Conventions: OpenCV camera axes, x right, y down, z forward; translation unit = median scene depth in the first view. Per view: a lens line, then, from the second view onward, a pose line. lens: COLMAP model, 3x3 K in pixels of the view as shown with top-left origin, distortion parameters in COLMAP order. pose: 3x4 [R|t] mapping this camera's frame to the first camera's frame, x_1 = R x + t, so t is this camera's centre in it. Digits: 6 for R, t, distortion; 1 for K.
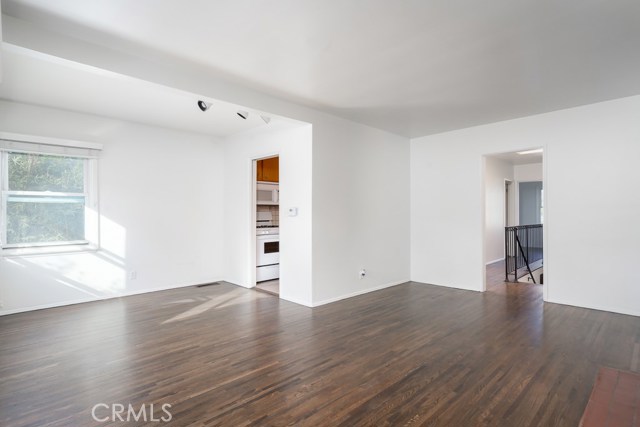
lens RADIAL K [[322.9, 0, 321.3], [0, 322.9, 212.1], [0, 0, 1]] dist [-0.001935, 0.000133]
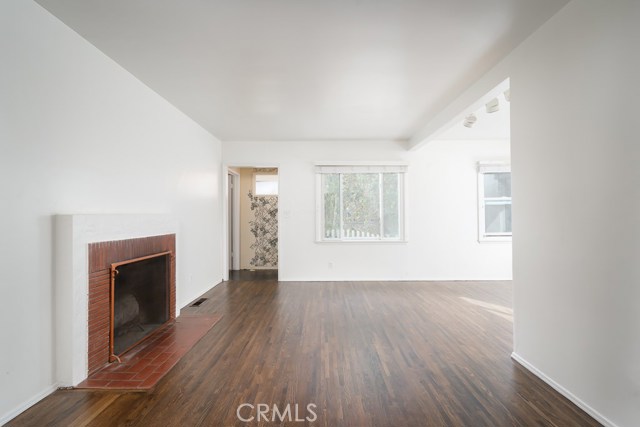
lens RADIAL K [[317.3, 0, 320.5], [0, 317.3, 214.0], [0, 0, 1]] dist [-0.003637, 0.000604]
pose [[-0.706624, 0.001850, -0.707587, 0.742630], [0.011619, 0.999892, -0.008989, 0.007805], [0.707494, -0.014573, -0.706569, 1.257689]]
